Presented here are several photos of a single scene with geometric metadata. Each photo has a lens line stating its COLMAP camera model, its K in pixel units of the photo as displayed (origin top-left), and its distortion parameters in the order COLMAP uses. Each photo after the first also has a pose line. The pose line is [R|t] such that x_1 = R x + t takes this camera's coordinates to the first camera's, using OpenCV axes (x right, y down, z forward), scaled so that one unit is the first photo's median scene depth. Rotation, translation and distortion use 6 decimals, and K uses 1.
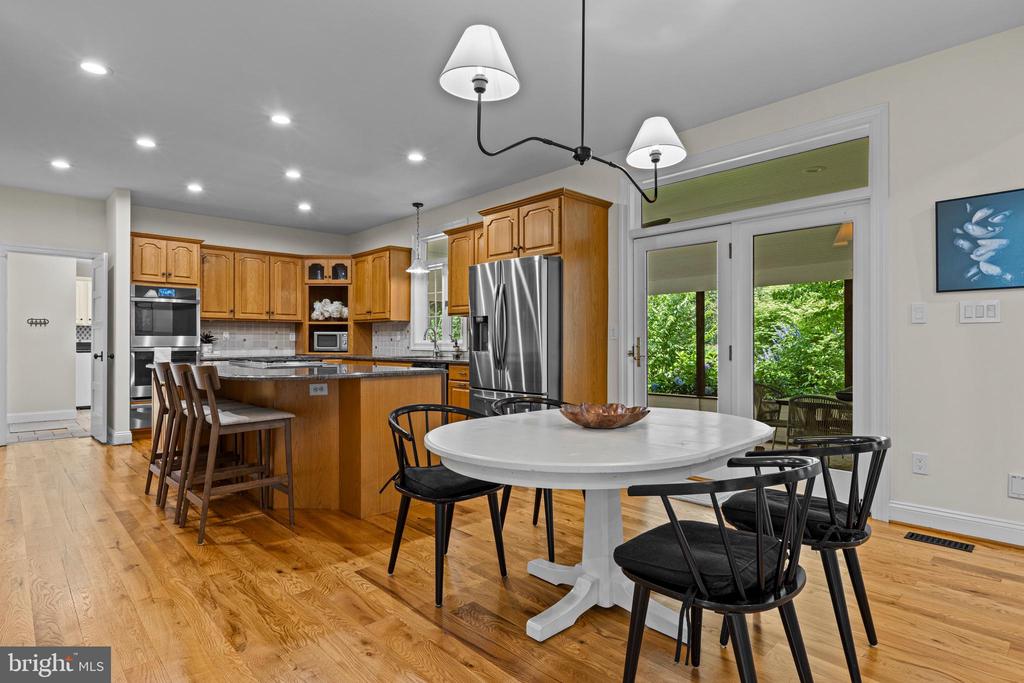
lens RADIAL K [[535.7, 0, 510.6], [0, 535.7, 342.8], [0, 0, 1]] dist [0.003384, 0.000544]
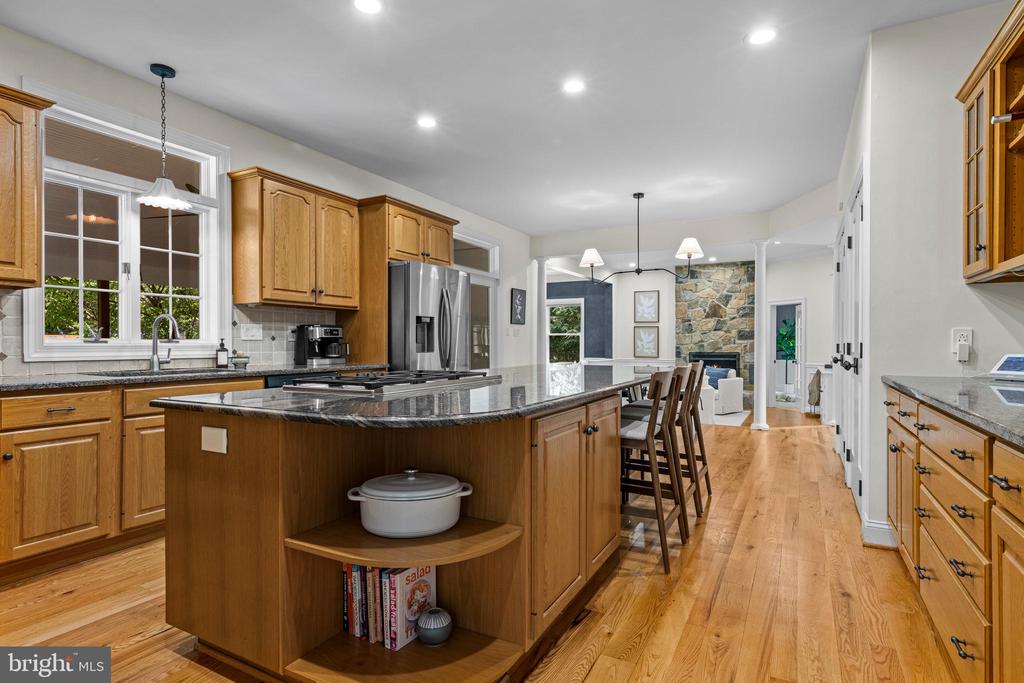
lens RADIAL K [[529.3, 0, 512.0], [0, 529.3, 339.0], [0, 0, 1]] dist [0.017308, -0.000017]
pose [[-0.305494, 0.008889, 0.952153, -0.653002], [-0.001682, 0.999950, -0.009875, 0.001869], [-0.952193, -0.004619, -0.305464, 0.725649]]
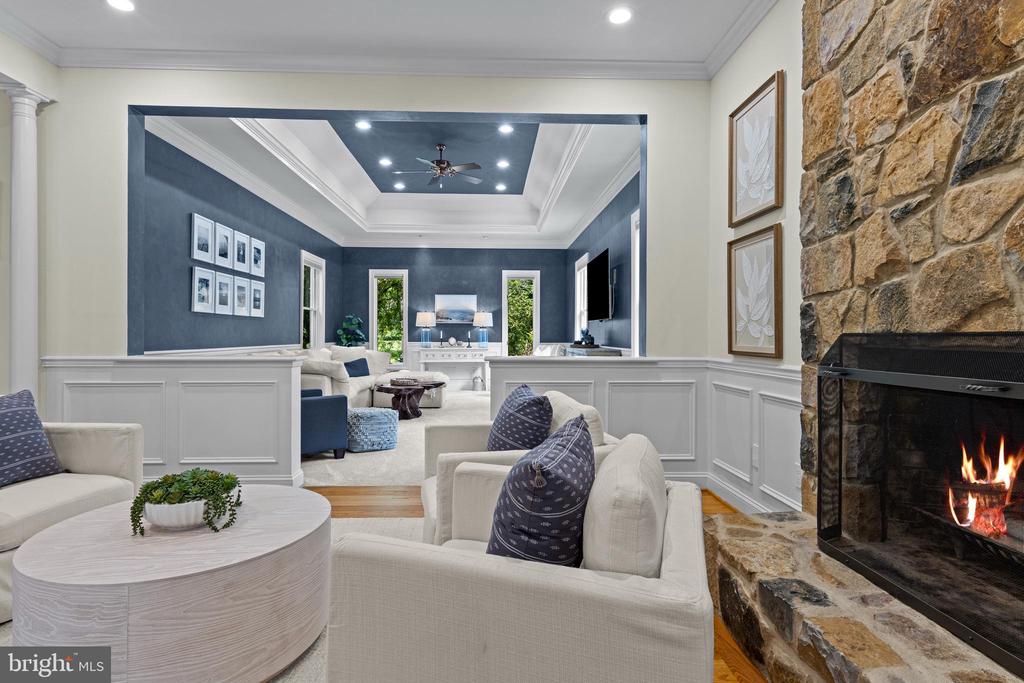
lens RADIAL K [[529.3, 0, 510.5], [0, 529.3, 334.6], [0, 0, 1]] dist [0.017308, -0.000017]
pose [[0.655302, 0.004327, 0.755355, 0.363228], [-0.005275, 0.999985, -0.001151, 0.026530], [-0.755349, -0.003230, 0.655315, -0.325205]]
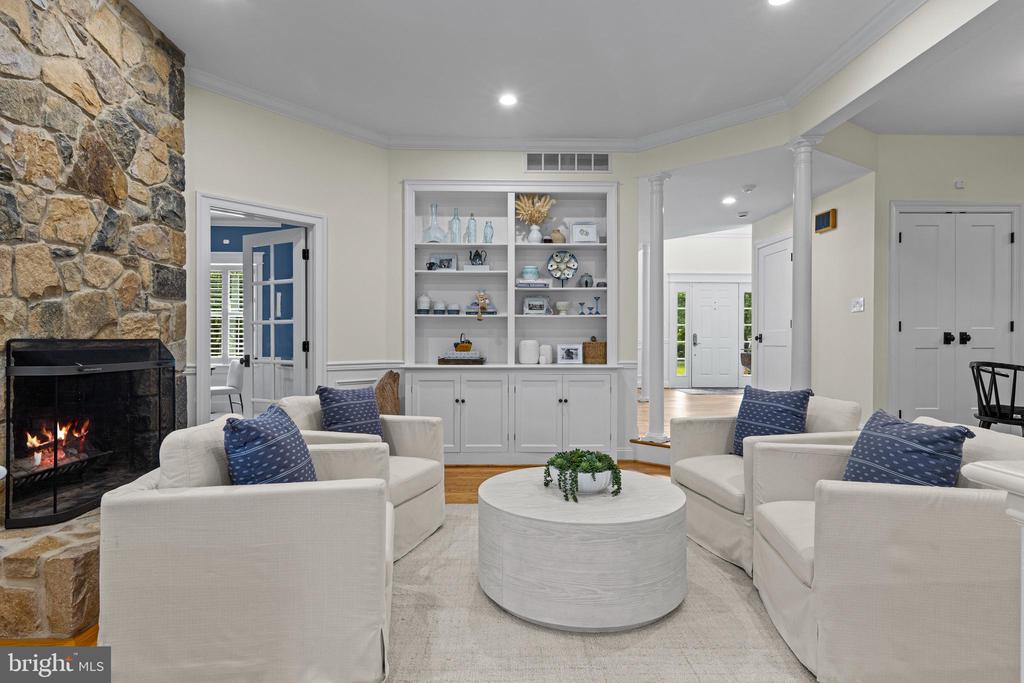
lens RADIAL K [[529.3, 0, 512.9], [0, 529.3, 345.2], [0, 0, 1]] dist [0.017308, -0.000017]
pose [[-0.666178, 0.003853, -0.745783, 0.742216], [-0.000326, 0.999985, 0.005458, 0.026449], [0.745793, 0.003879, -0.666167, 0.160475]]
